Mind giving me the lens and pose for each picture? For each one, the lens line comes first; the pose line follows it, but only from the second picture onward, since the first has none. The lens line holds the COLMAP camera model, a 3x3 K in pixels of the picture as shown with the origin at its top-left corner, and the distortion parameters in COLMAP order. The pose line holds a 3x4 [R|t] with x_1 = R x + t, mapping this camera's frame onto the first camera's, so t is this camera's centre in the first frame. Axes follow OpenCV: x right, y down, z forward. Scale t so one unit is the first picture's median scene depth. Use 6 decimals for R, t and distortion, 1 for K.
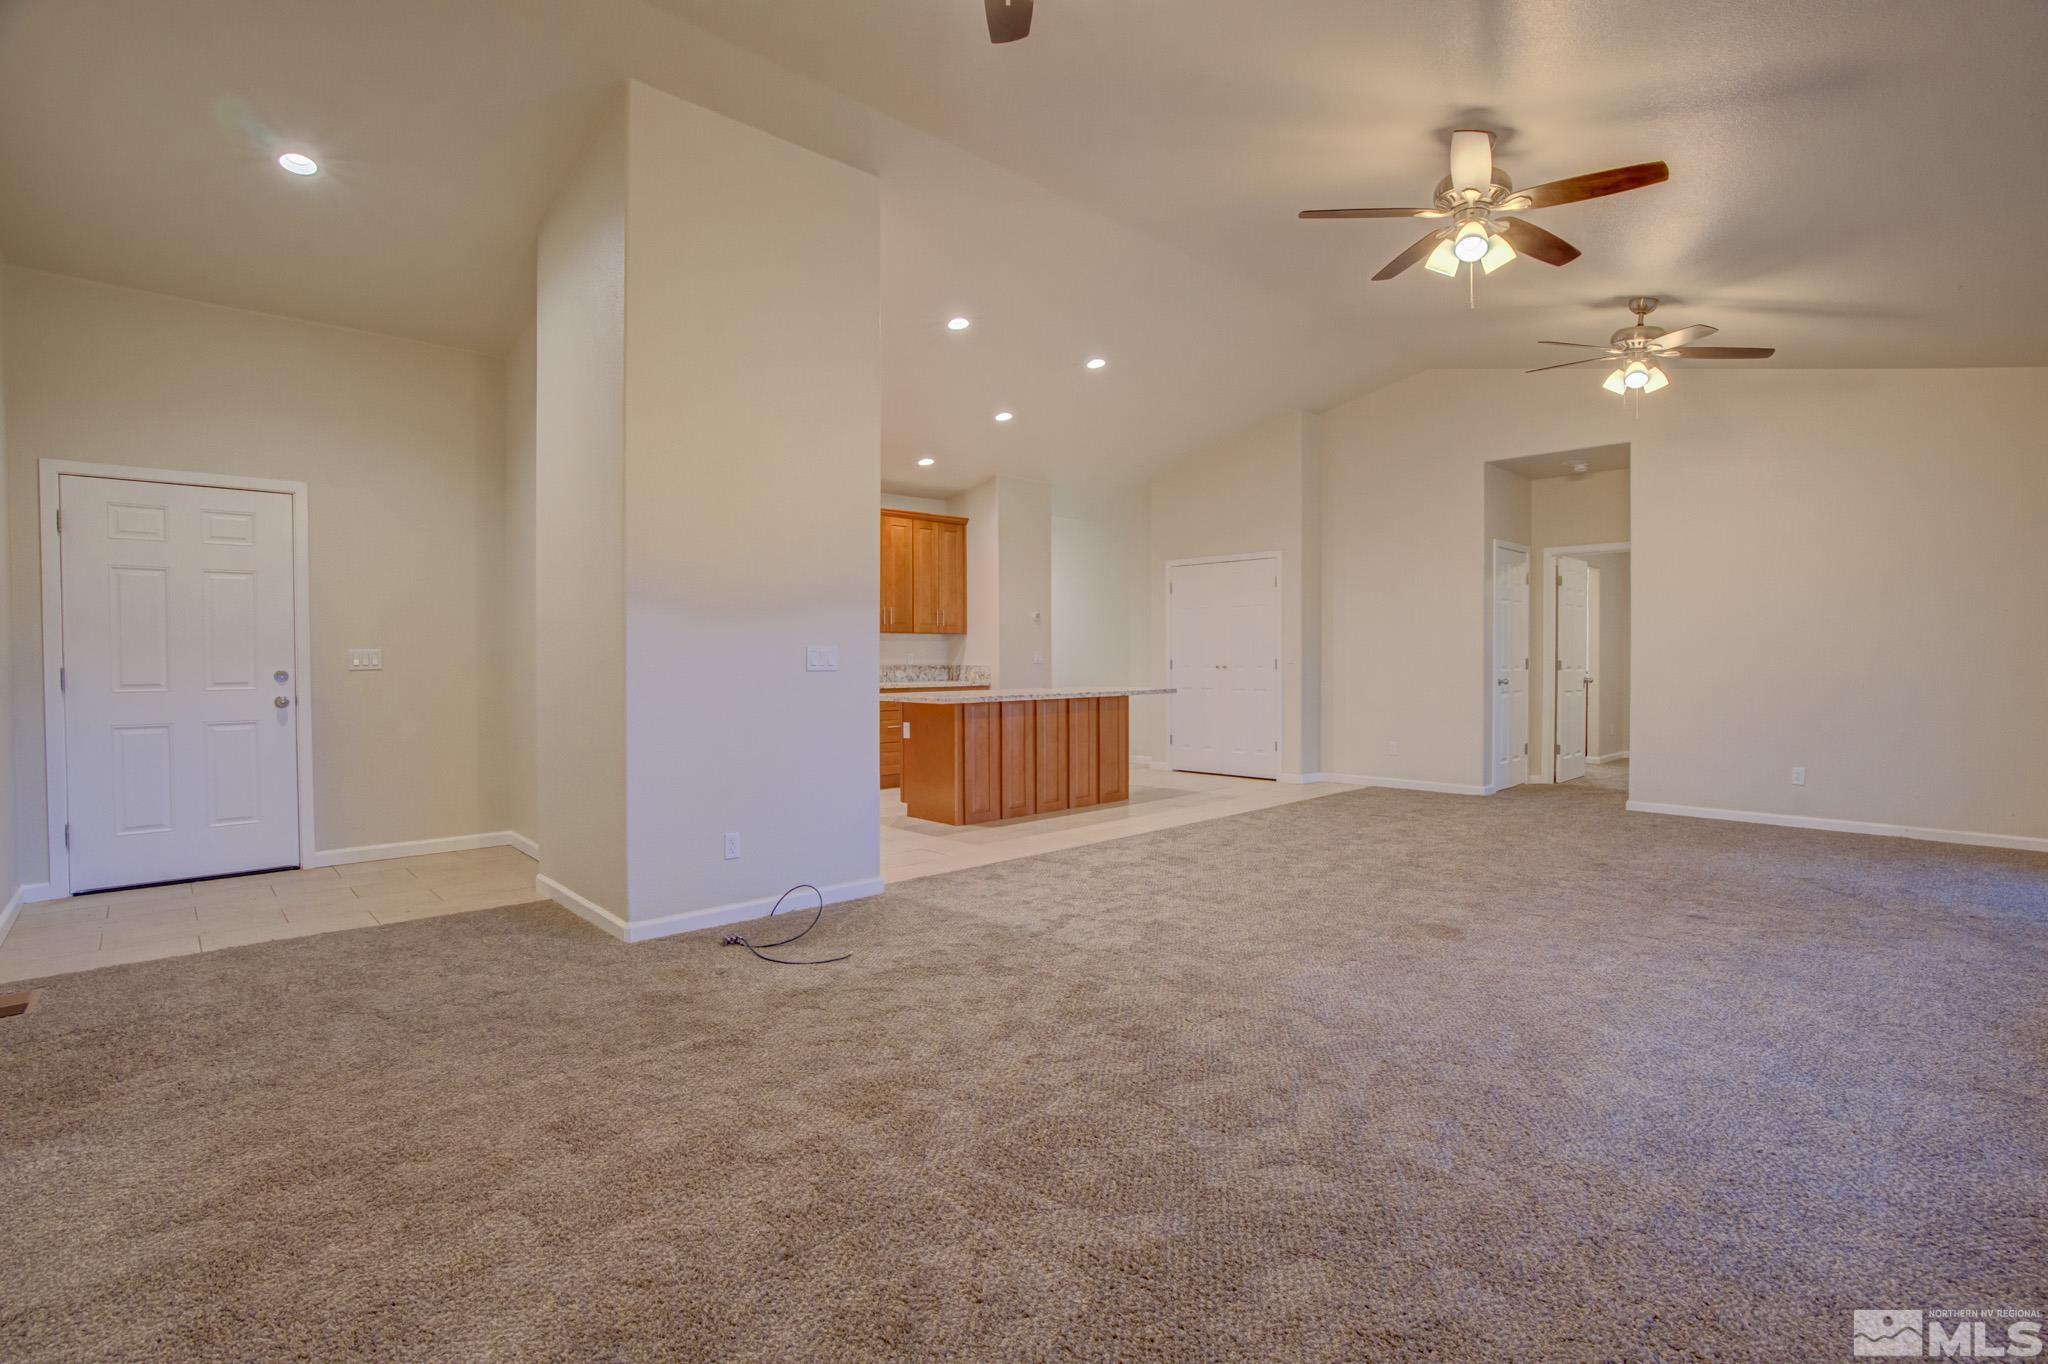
lens RADIAL K [[956.8, 0, 991.3], [0, 956.8, 666.9], [0, 0, 1]] dist [-0.046164, 0.014254]
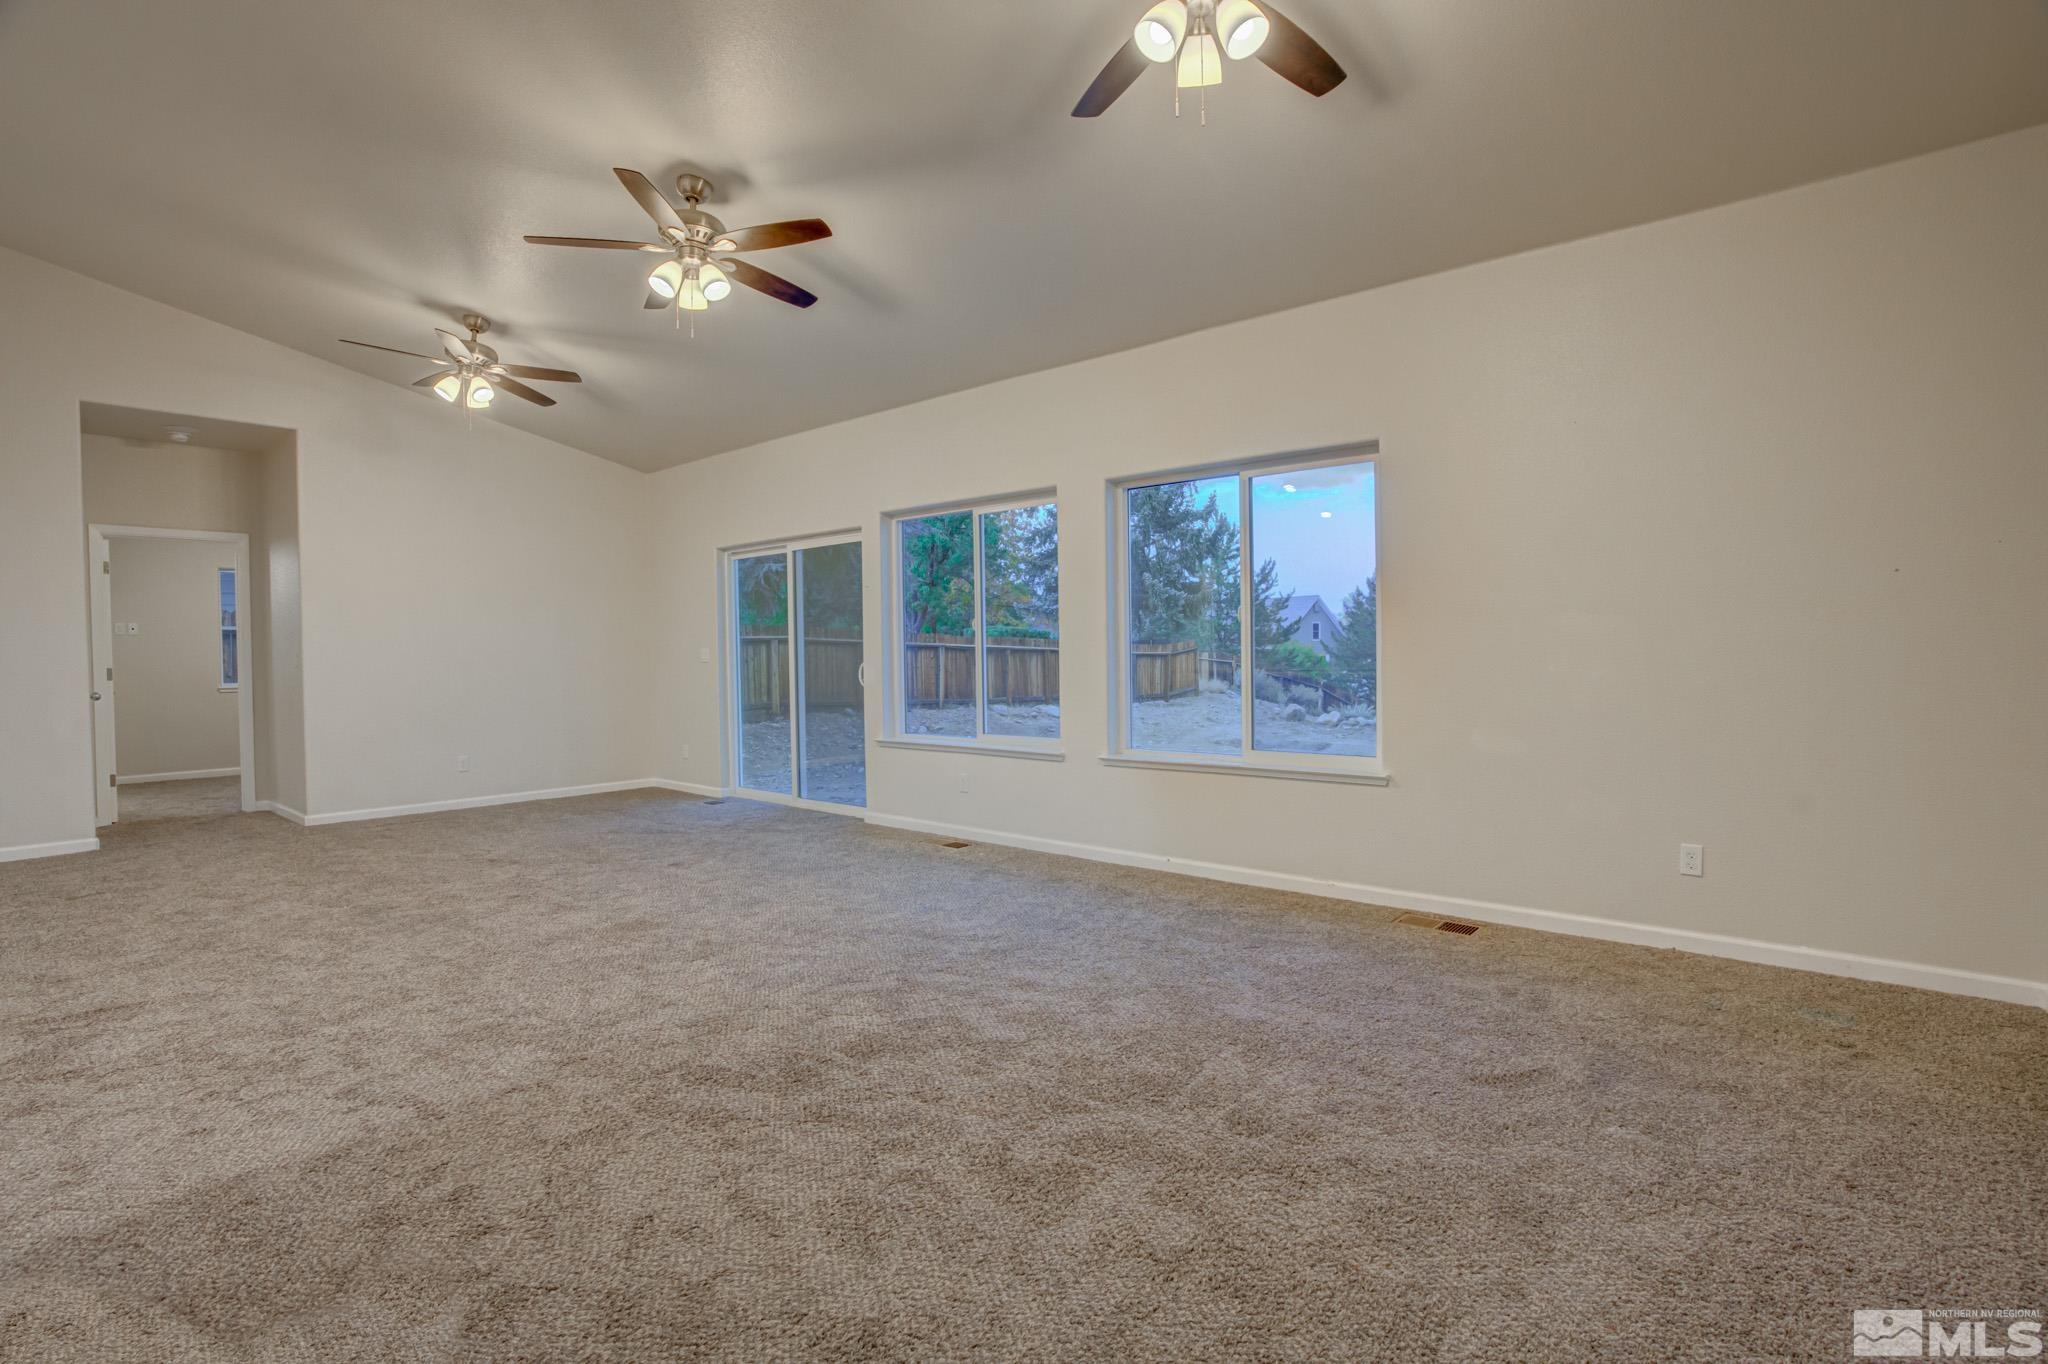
lens RADIAL K [[956.8, 0, 1046.2], [0, 956.8, 680.6], [0, 0, 1]] dist [-0.046164, 0.014254]
pose [[-0.136919, -0.023487, 0.990304, -0.625917], [0.018709, 0.999479, 0.026291, -0.003322], [-0.990406, 0.022127, -0.136408, 0.733770]]
